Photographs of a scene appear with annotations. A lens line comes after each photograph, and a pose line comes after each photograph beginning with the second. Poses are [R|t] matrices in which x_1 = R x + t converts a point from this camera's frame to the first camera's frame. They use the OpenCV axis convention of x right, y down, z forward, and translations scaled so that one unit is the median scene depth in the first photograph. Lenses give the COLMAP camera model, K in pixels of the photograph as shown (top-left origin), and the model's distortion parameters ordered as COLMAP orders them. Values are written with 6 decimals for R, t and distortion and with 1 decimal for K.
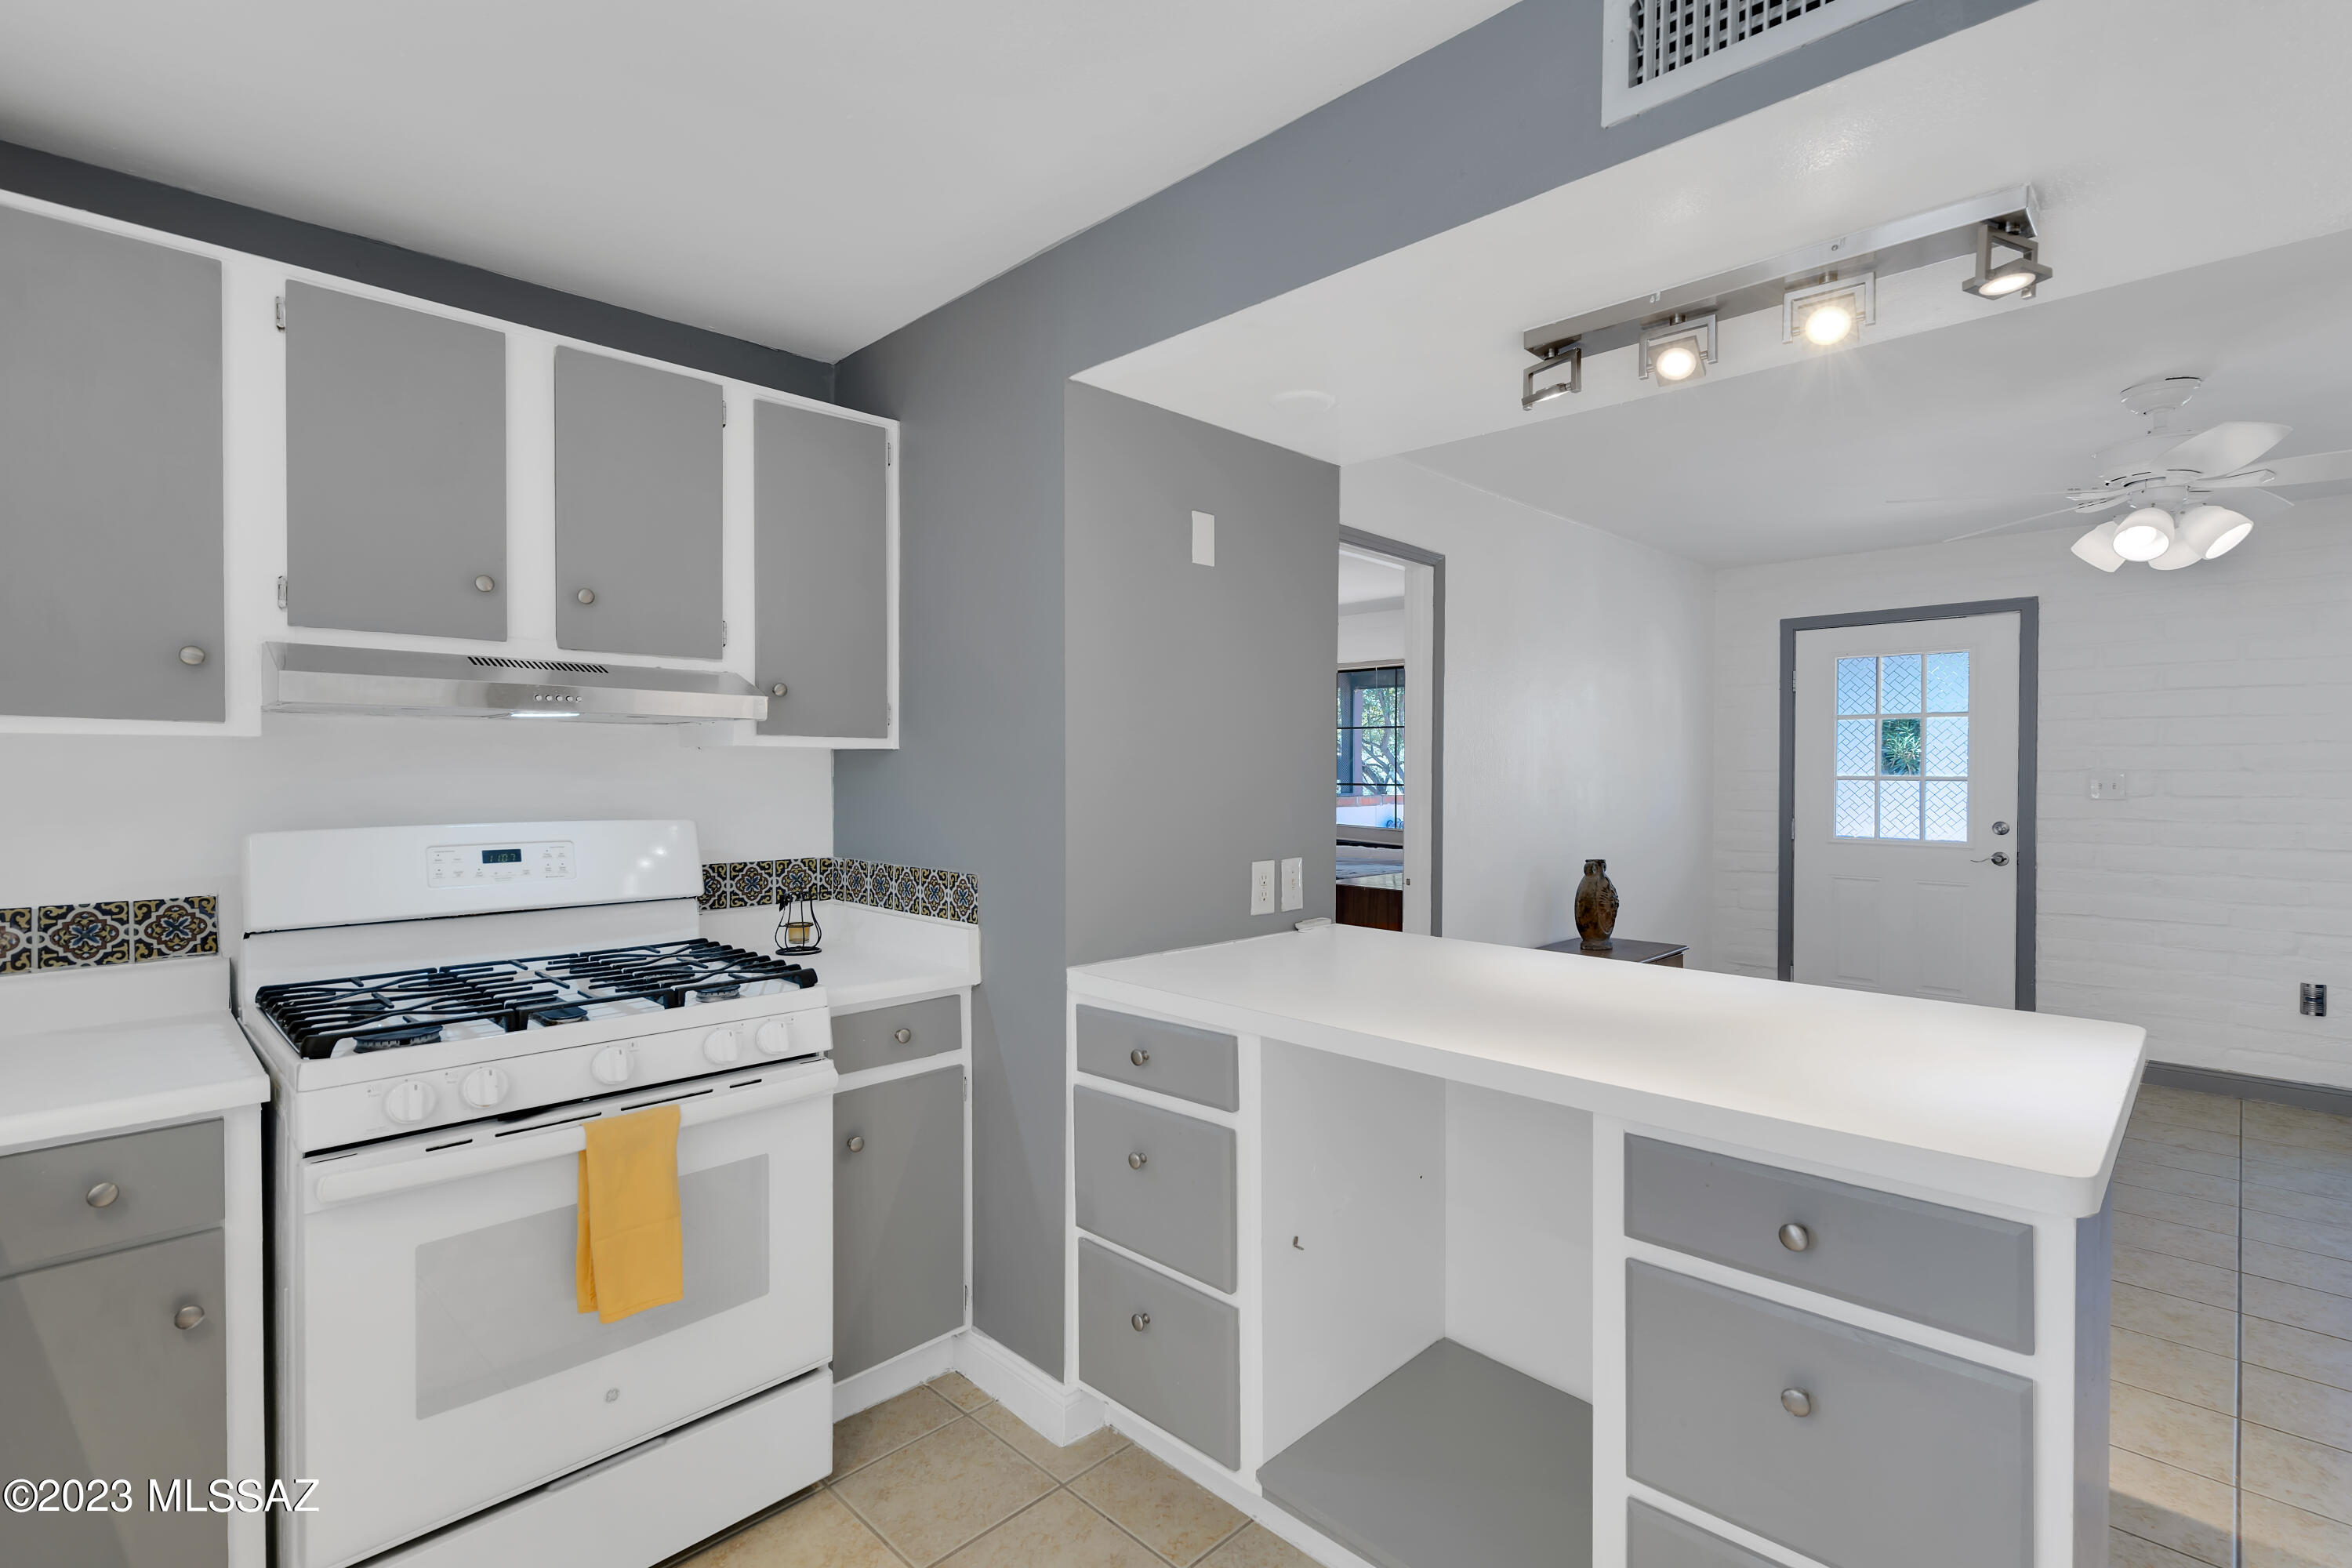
lens RADIAL K [[1076.1, 0, 1245.3], [0, 1076.1, 779.4], [0, 0, 1]] dist [-0.001834, -0.000333]
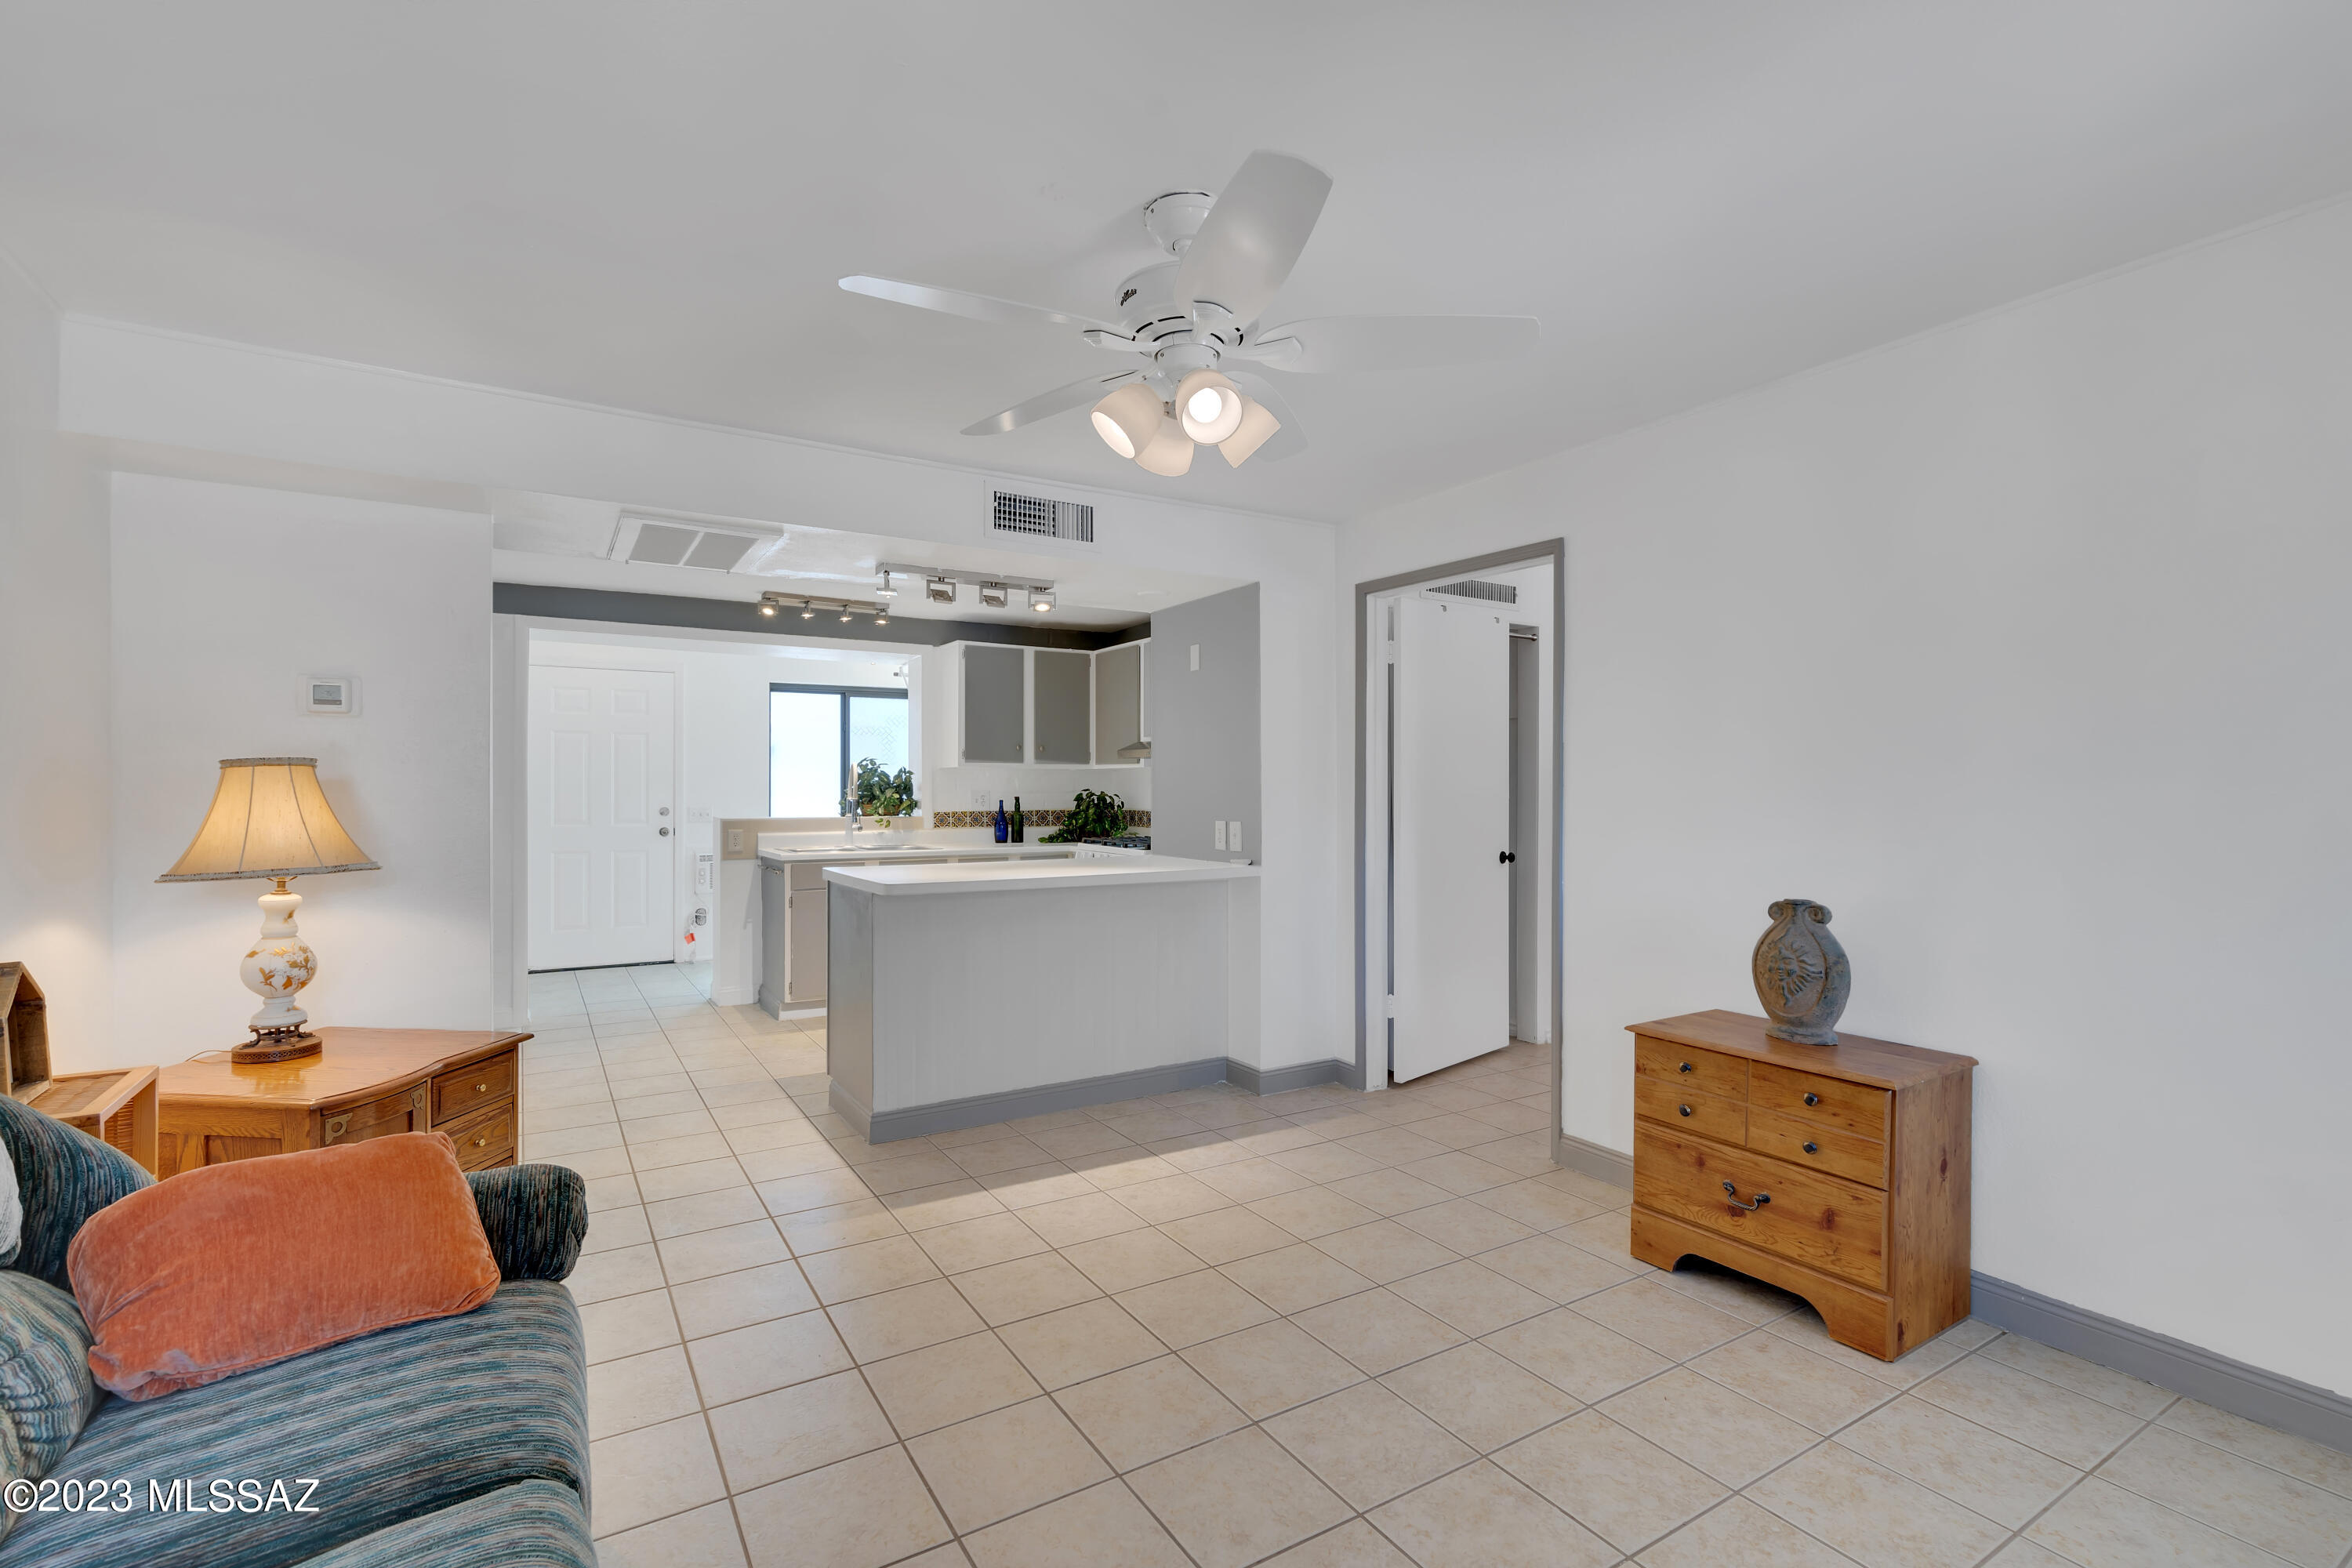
lens RADIAL K [[1045.7, 0, 1147.2], [0, 1045.7, 784.3], [0, 0, 1]] dist [-0.002498, -0.000094]
pose [[-0.275488, -0.005775, -0.961287, 1.726407], [-0.011204, 0.999933, -0.002796, 0.019917], [0.961239, 0.010000, -0.275534, 1.345275]]
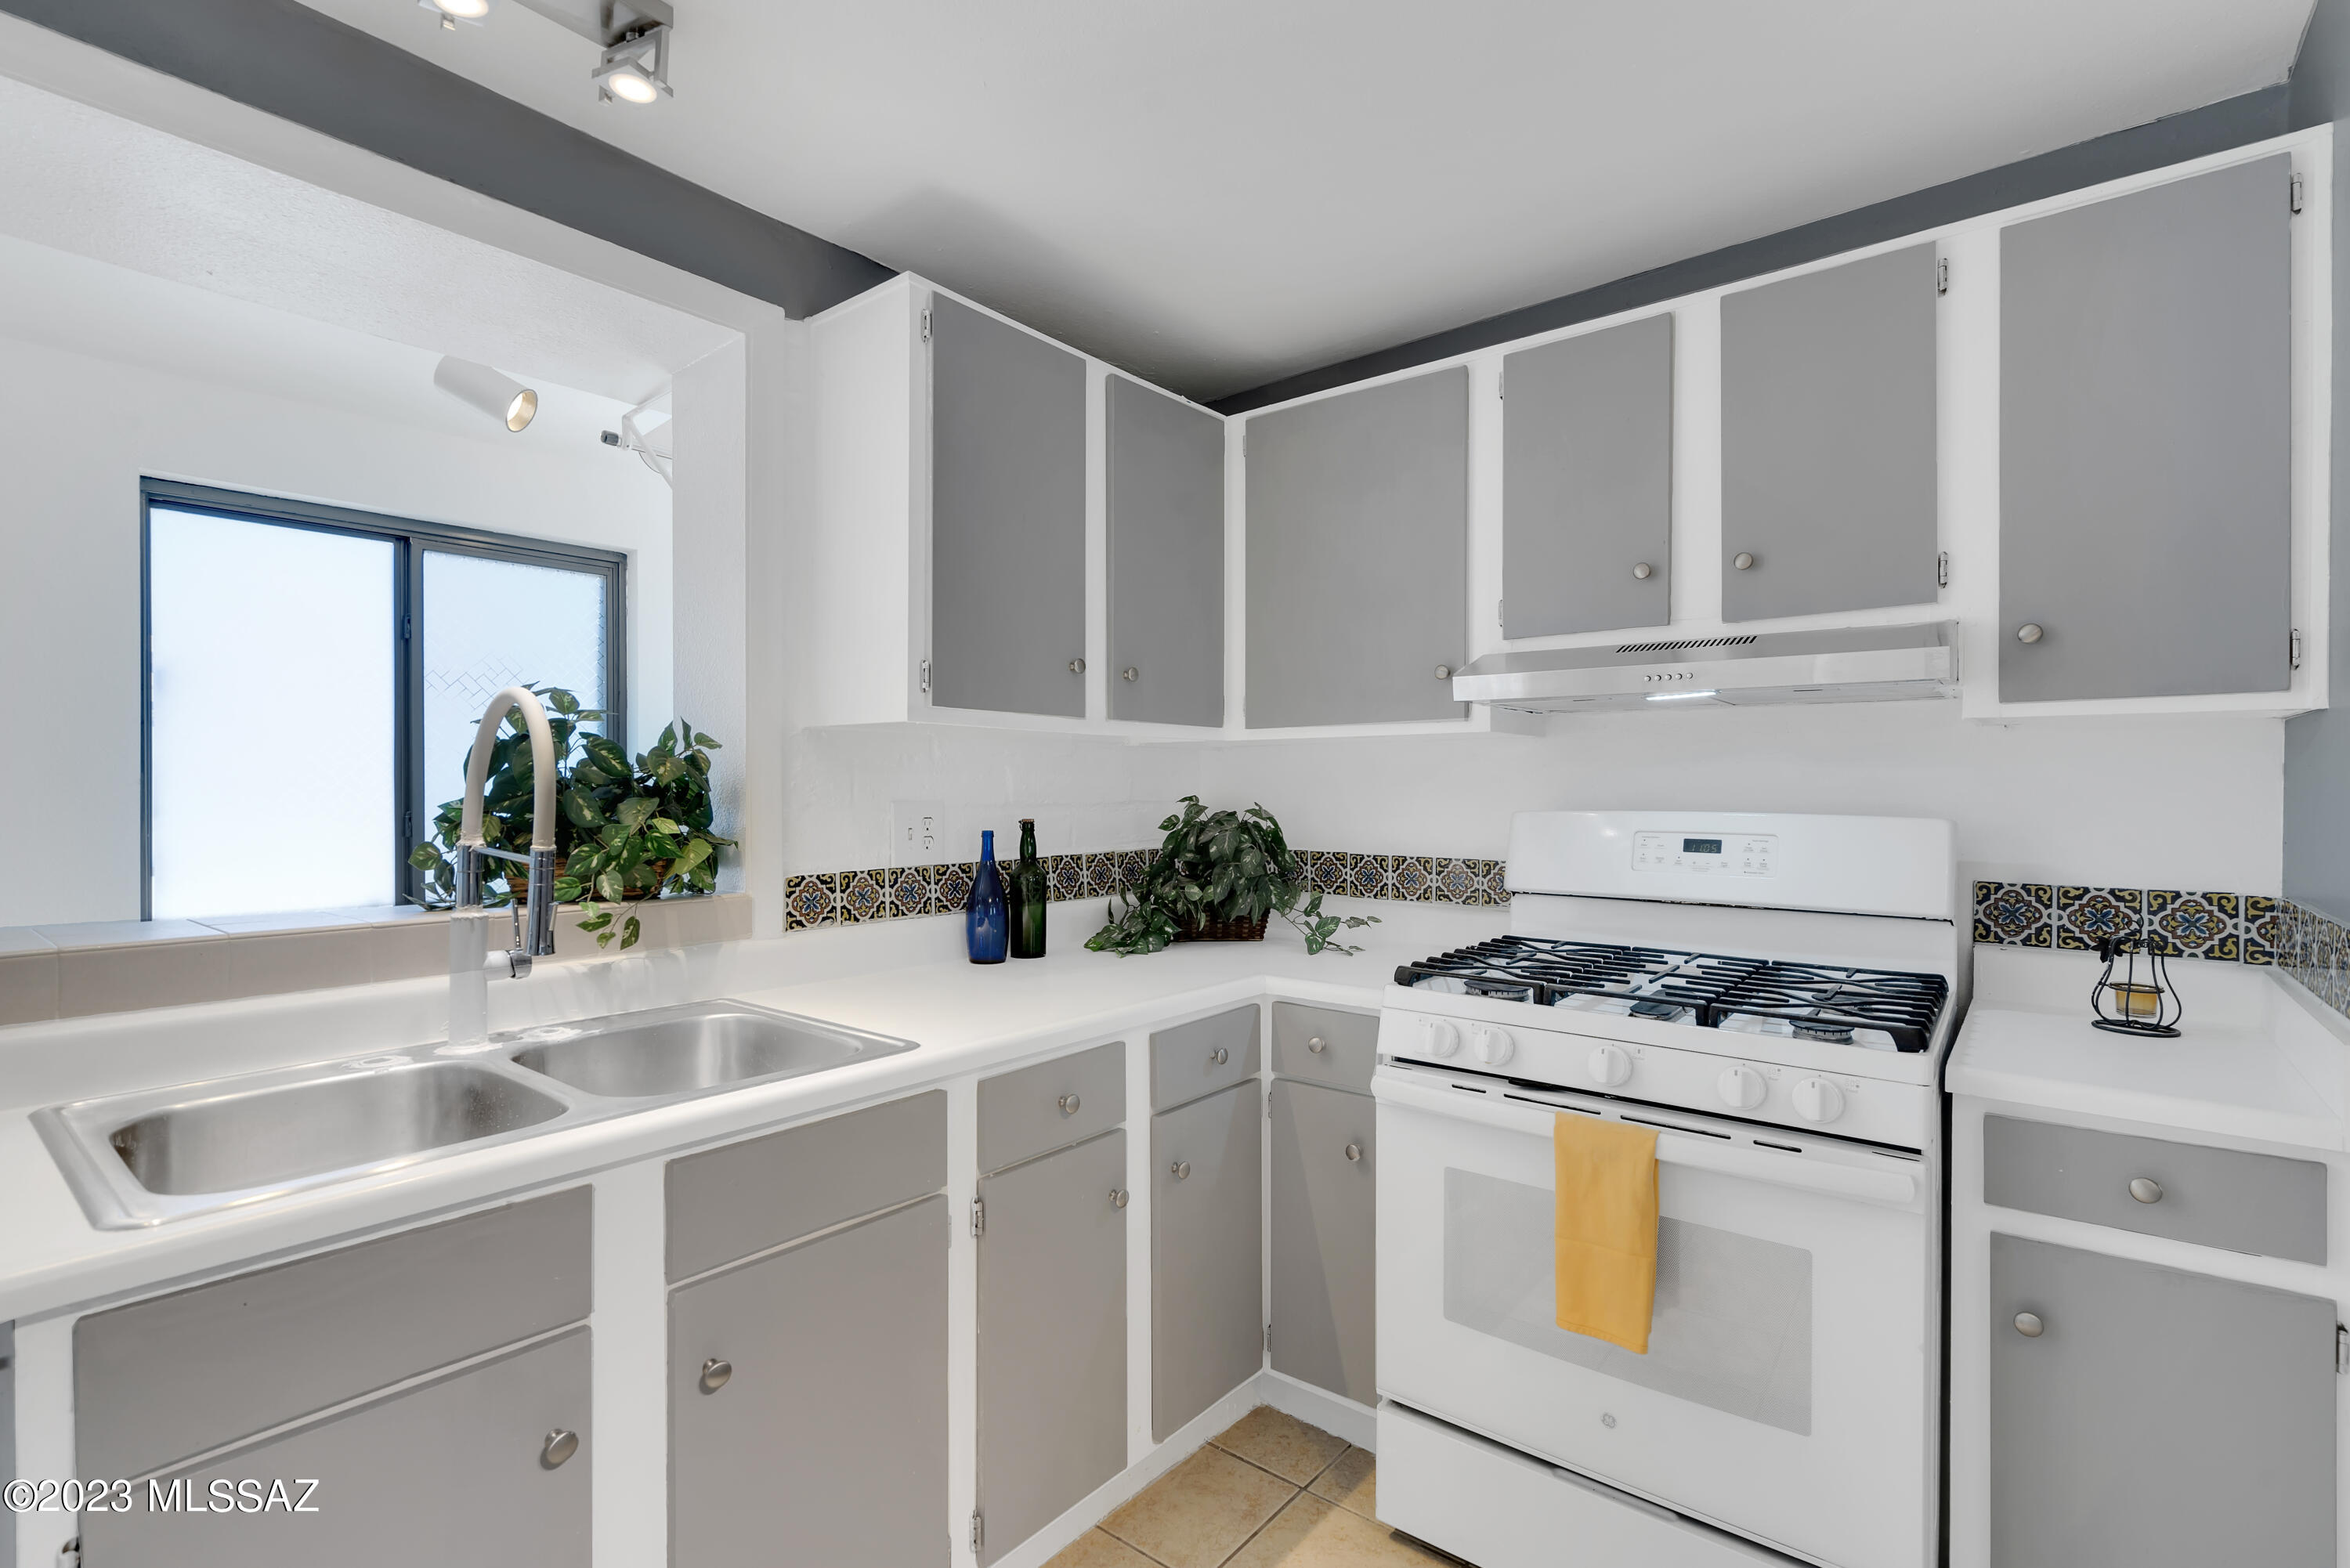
lens RADIAL K [[1083.5, 0, 1154.5], [0, 1083.5, 792.5], [0, 0, 1]] dist [0.002177, 0.000165]
pose [[0.062986, 0.002293, -0.998012, 0.206751], [-0.010955, 0.999939, 0.001607, 0.021365], [0.997954, 0.010832, 0.063007, 0.353278]]
